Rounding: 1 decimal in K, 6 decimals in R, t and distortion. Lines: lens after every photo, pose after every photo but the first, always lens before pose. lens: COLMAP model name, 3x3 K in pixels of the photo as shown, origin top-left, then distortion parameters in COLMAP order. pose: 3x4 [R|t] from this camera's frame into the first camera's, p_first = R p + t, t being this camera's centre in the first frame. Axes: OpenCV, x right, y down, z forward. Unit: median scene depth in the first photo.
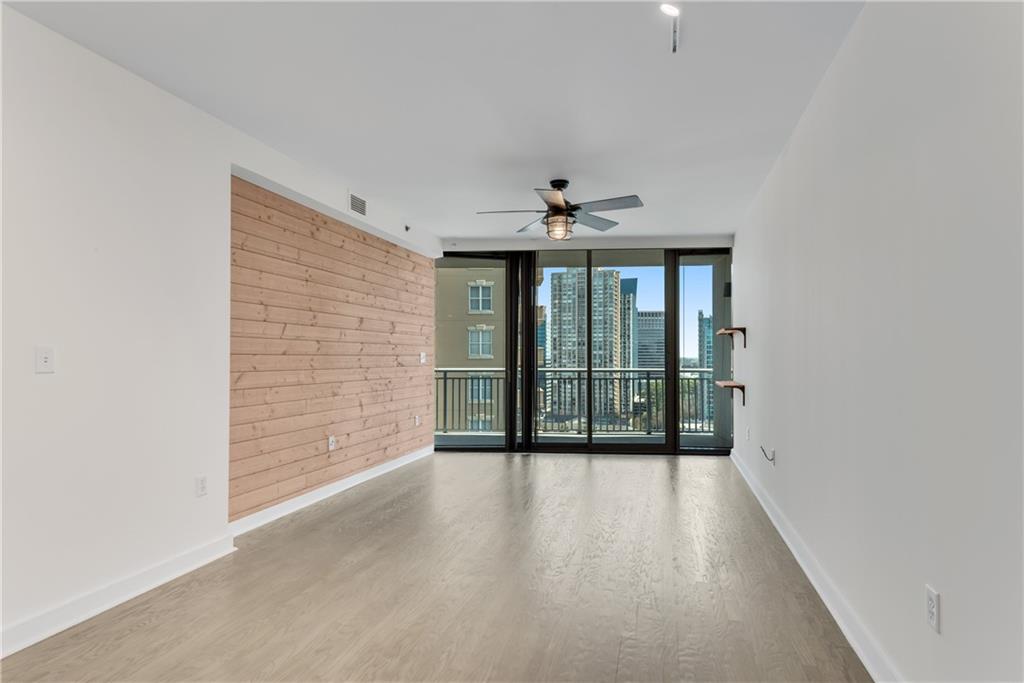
lens RADIAL K [[594.6, 0, 512.1], [0, 594.6, 352.5], [0, 0, 1]] dist [-0.000824, -0.000457]
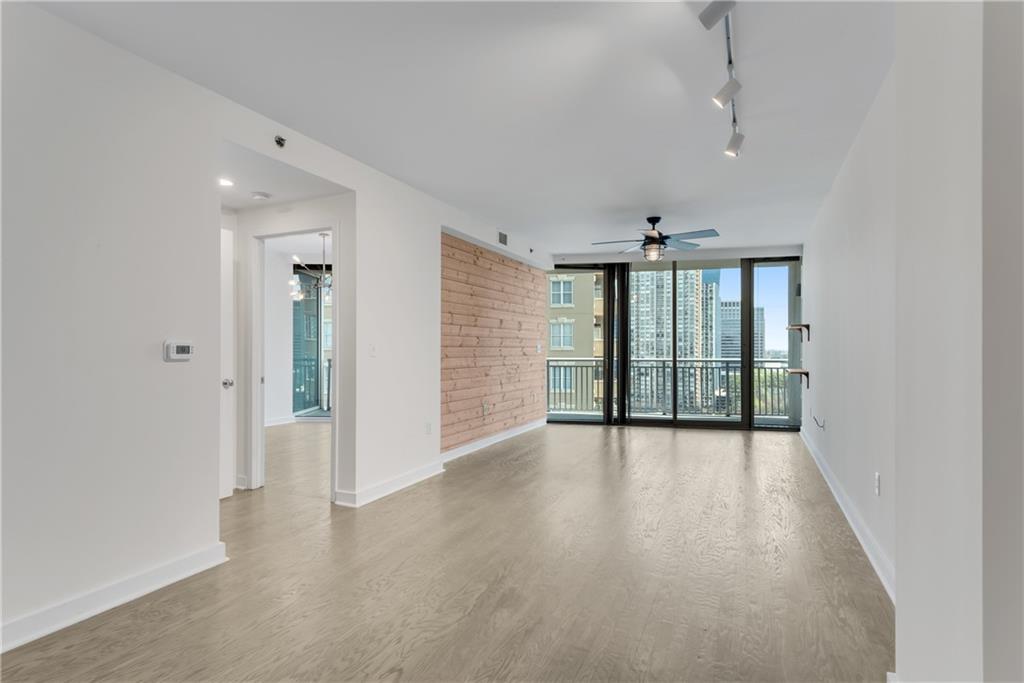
lens RADIAL K [[590.9, 0, 482.2], [0, 590.9, 344.8], [0, 0, 1]] dist [-0.000225, -0.000454]
pose [[0.984561, 0.000156, -0.175044, -0.045317], [0.000067, 0.999999, 0.001268, -0.001659], [0.175044, -0.001261, 0.984560, -0.253675]]
